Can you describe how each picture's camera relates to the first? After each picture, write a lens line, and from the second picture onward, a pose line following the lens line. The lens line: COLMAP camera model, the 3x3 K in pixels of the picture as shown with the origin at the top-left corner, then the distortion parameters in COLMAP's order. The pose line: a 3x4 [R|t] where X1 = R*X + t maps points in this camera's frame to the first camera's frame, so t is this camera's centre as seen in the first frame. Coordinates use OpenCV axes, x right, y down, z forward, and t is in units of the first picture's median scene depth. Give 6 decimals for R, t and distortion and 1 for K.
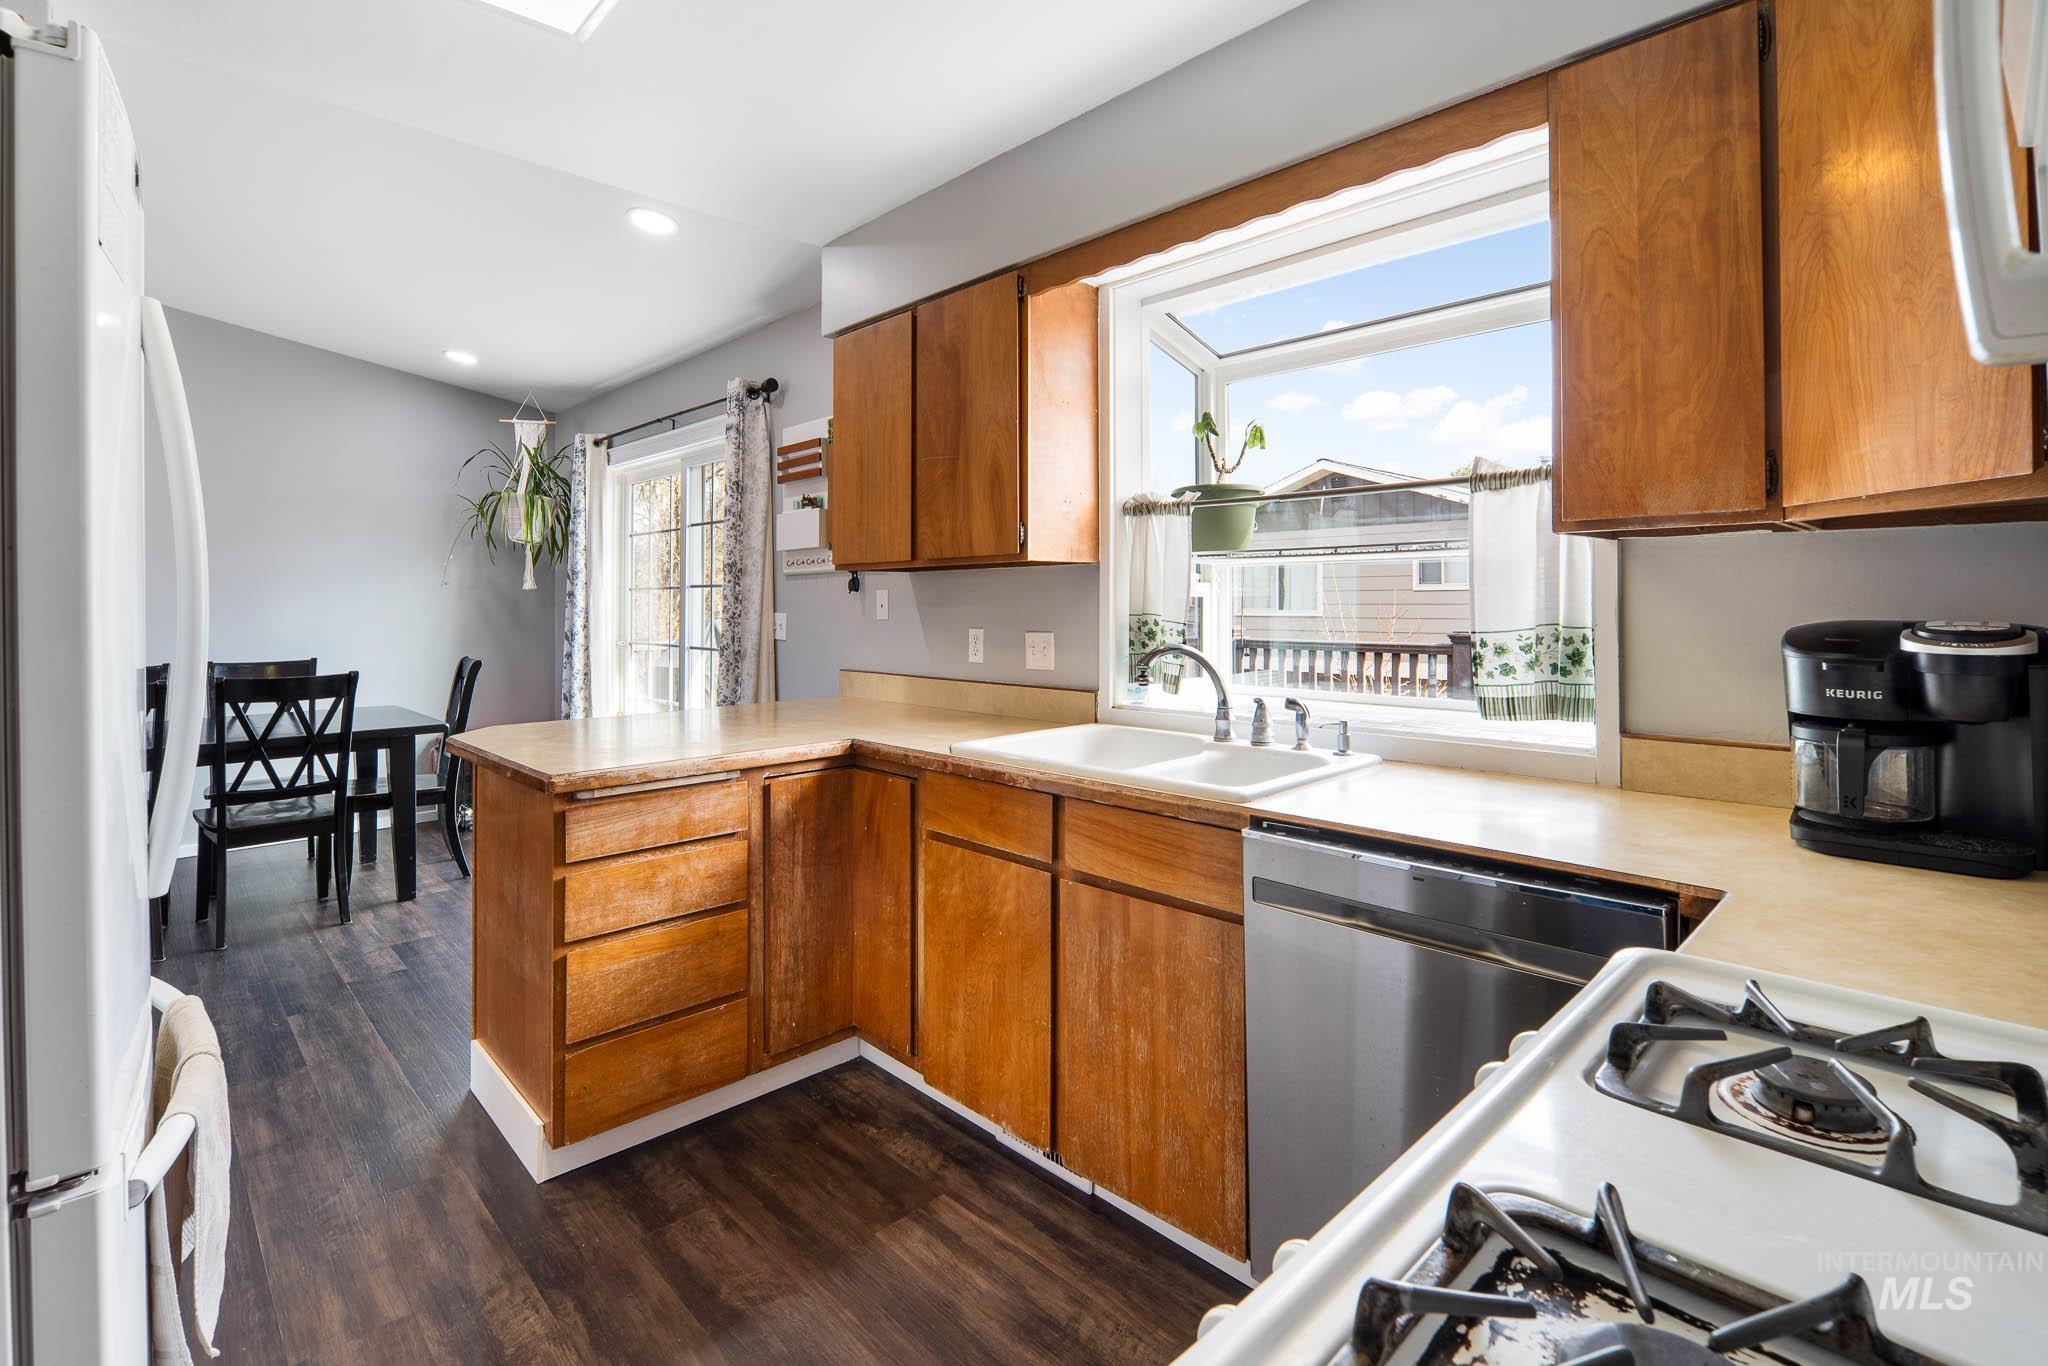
lens RADIAL K [[933.8, 0, 1036.8], [0, 933.8, 589.4], [0, 0, 1]] dist [-0.001268, -0.000868]
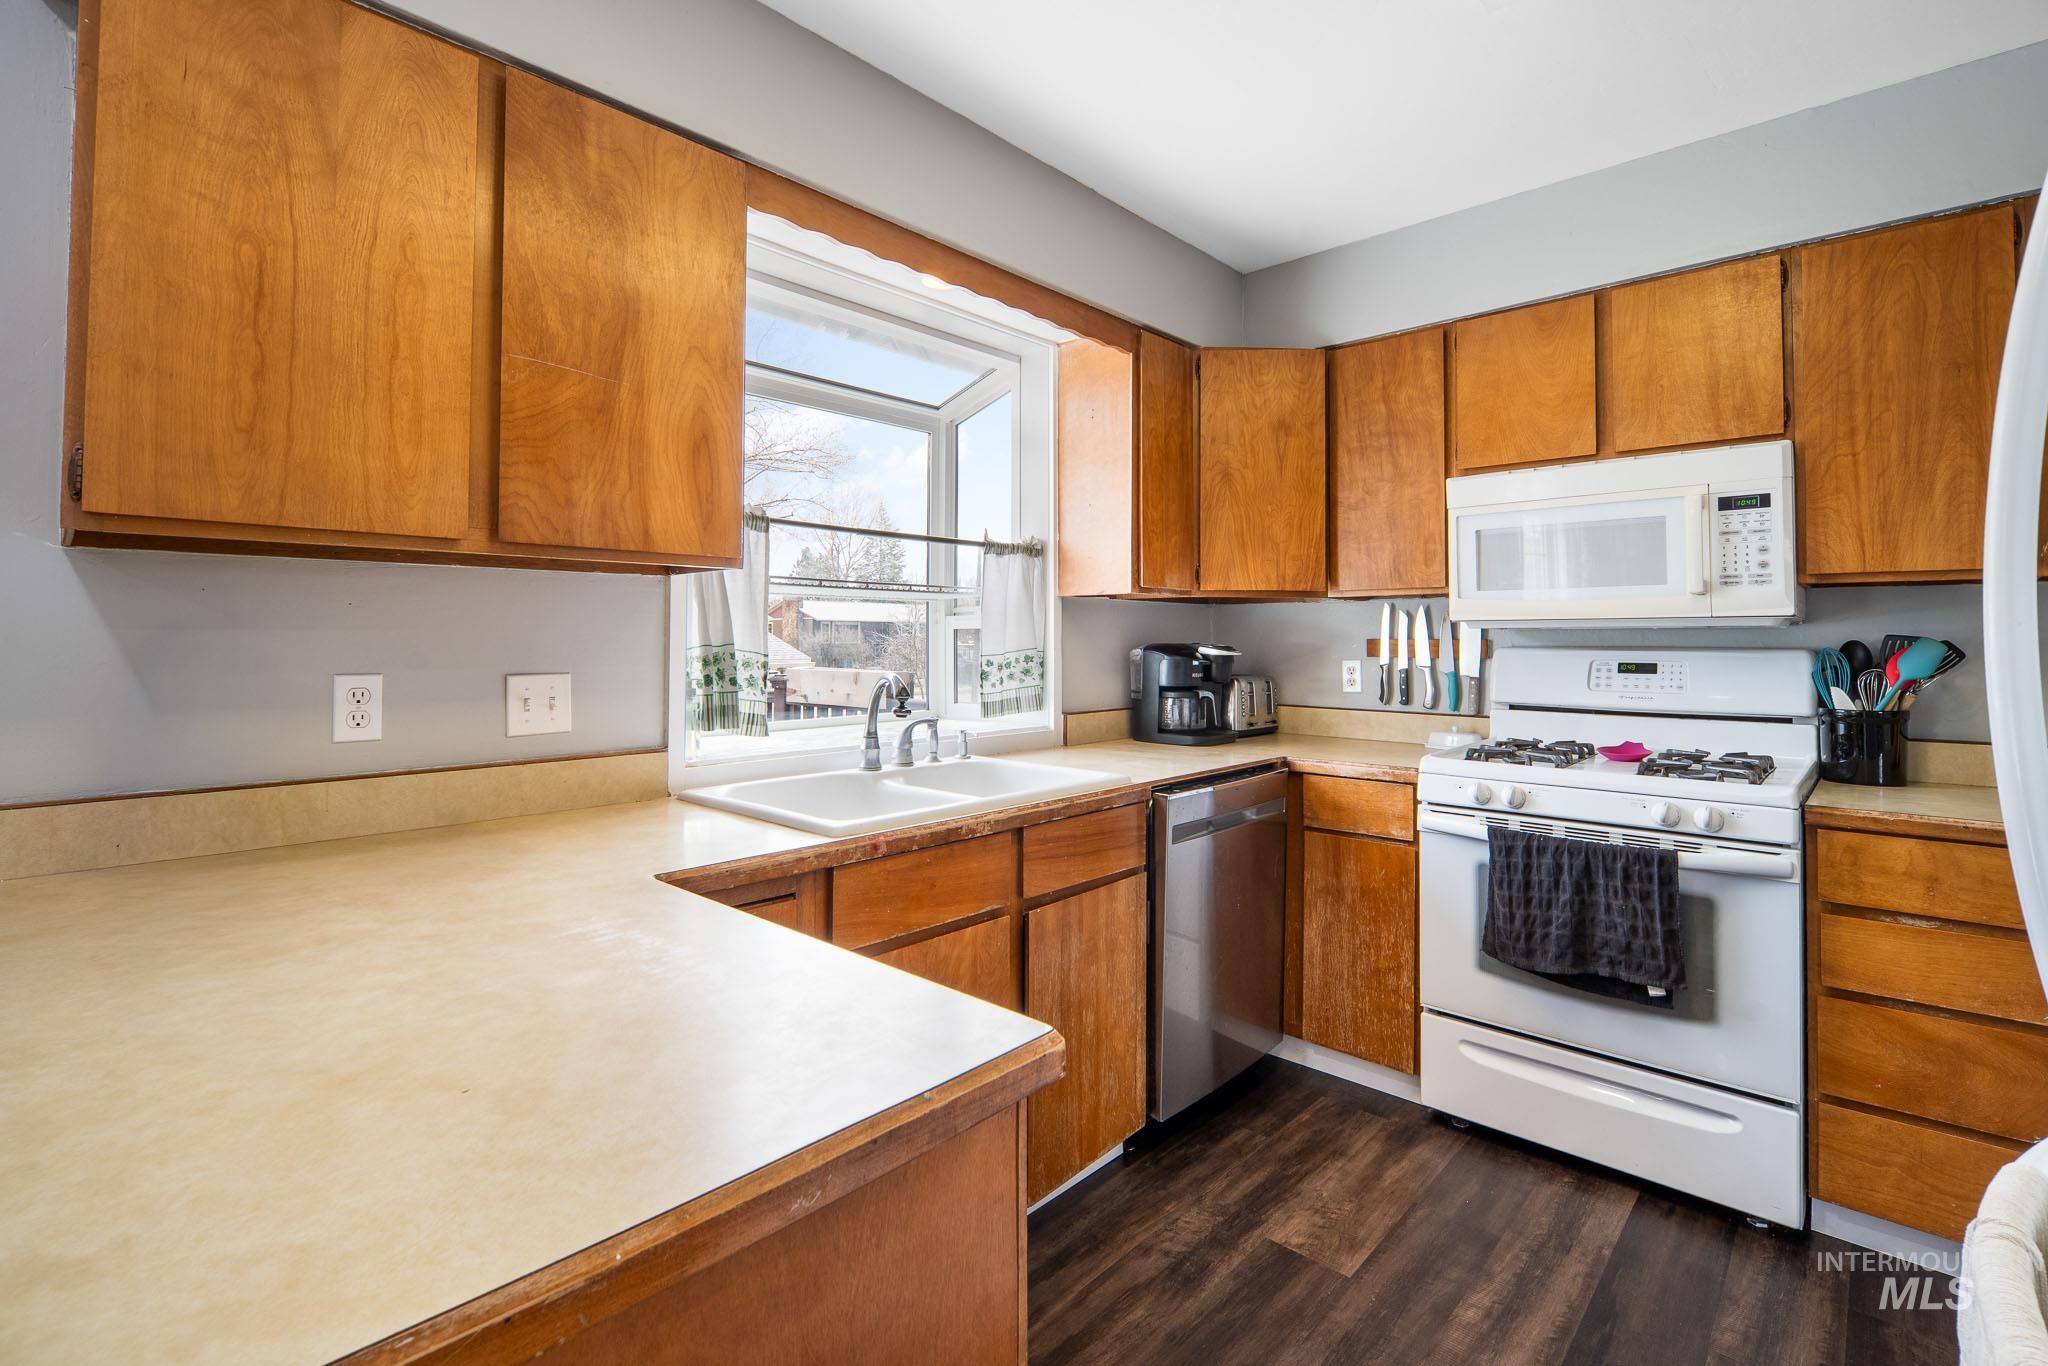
lens RADIAL K [[933.8, 0, 998.3], [0, 933.8, 620.8], [0, 0, 1]] dist [-0.001268, -0.000868]
pose [[-0.023852, 0.026371, 0.999368, -0.931713], [-0.014261, 0.999541, -0.026716, 0.032597], [-0.999614, -0.014889, -0.023465, 1.035375]]
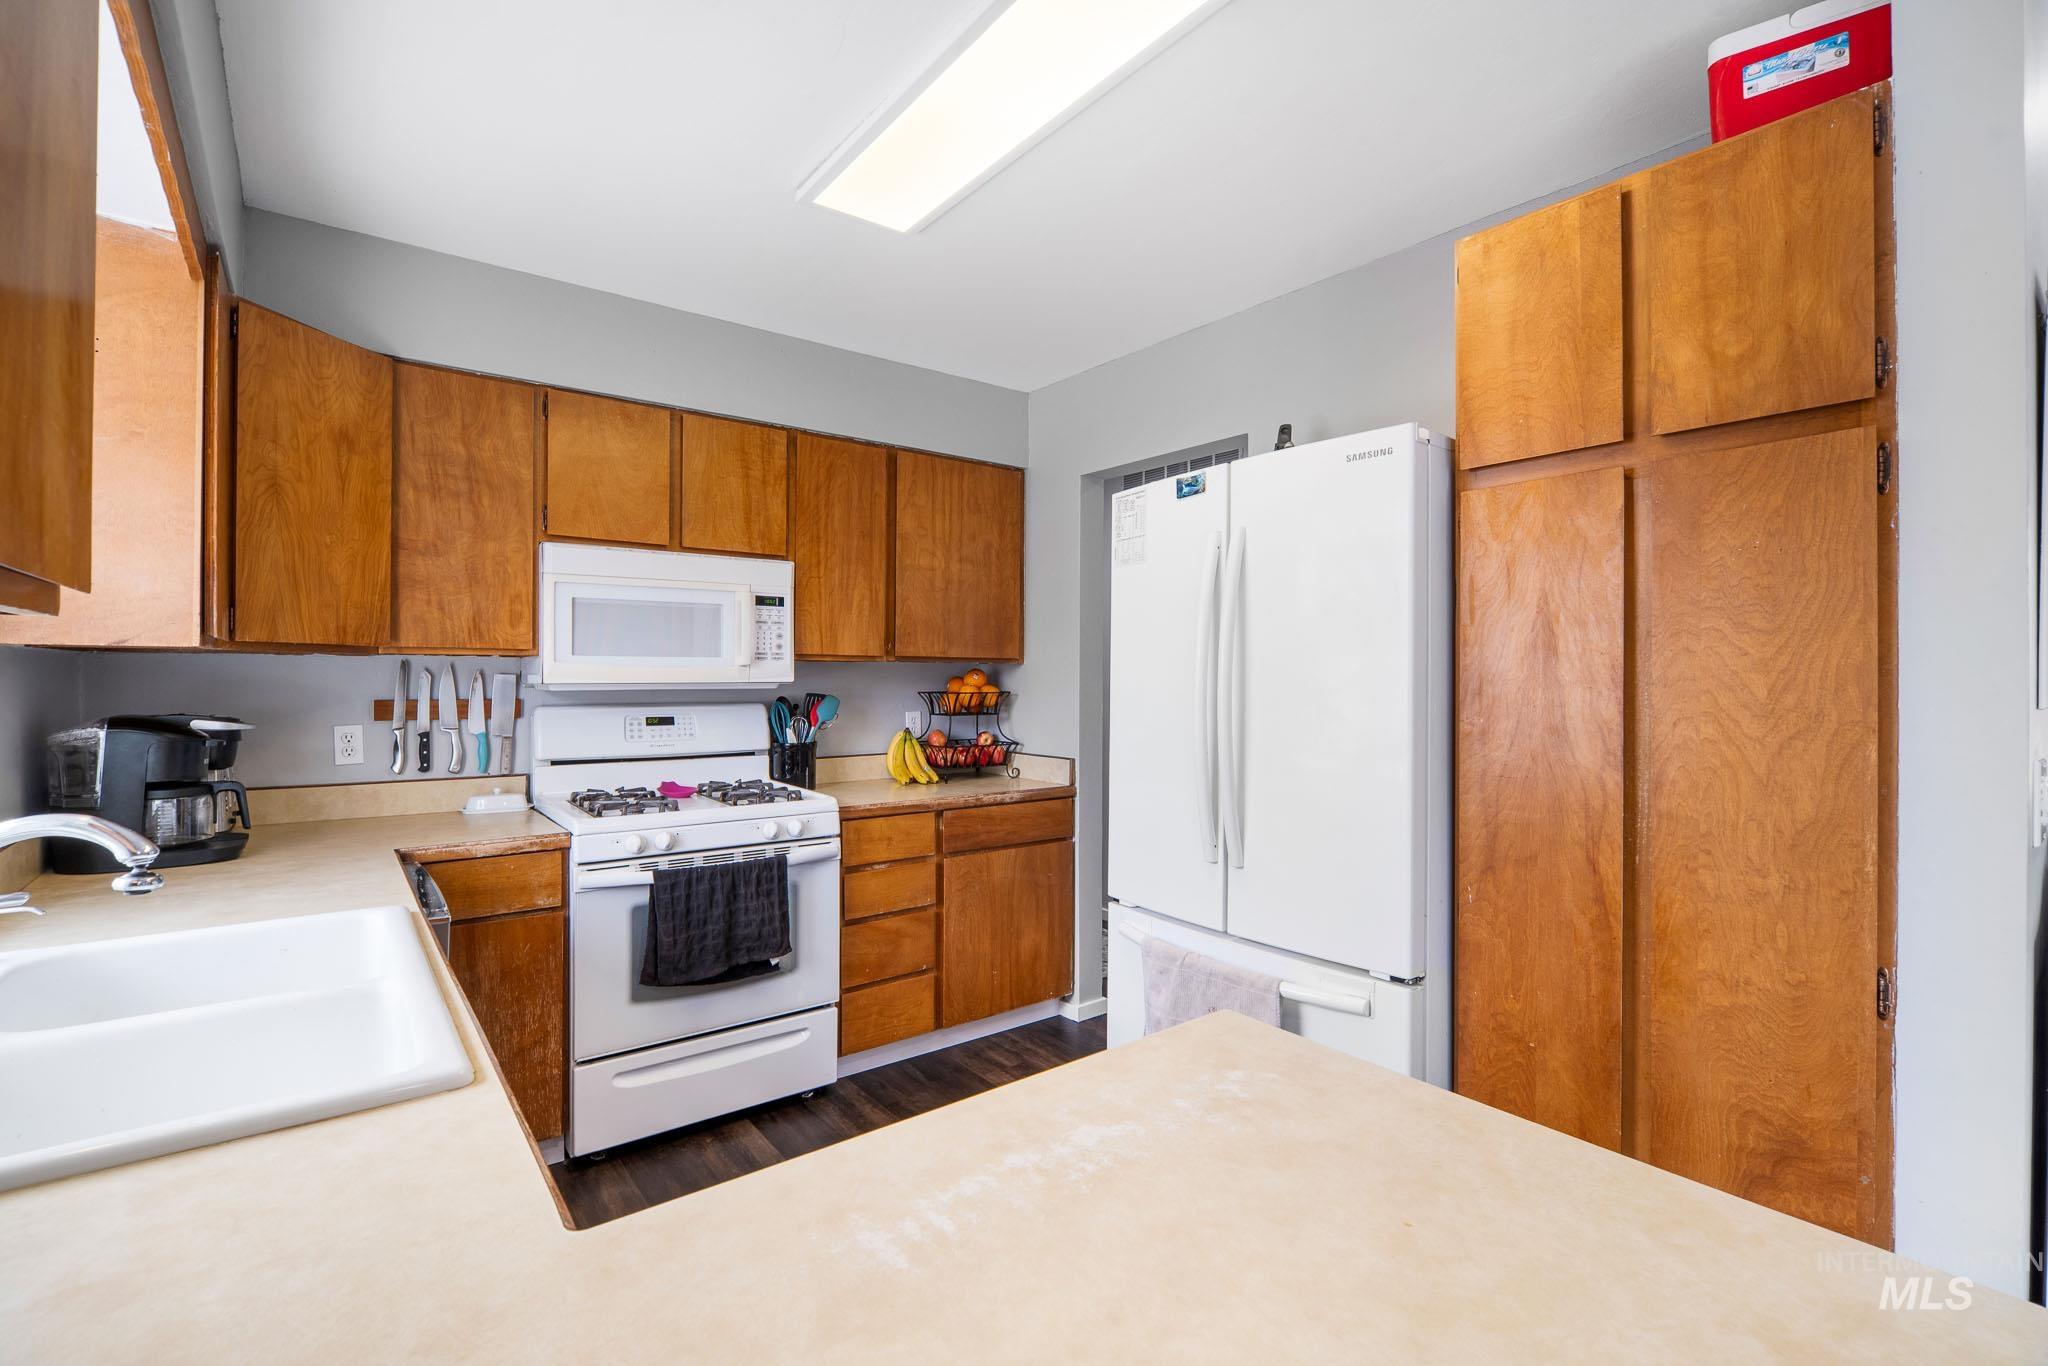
lens RADIAL K [[933.8, 0, 1021.7], [0, 933.8, 678.0], [0, 0, 1]] dist [-0.001268, -0.000868]
pose [[-0.992336, 0.001937, 0.123552, -0.466323], [0.000997, 0.999970, -0.007671, -0.009054], [-0.123563, -0.007489, -0.992308, 1.610380]]
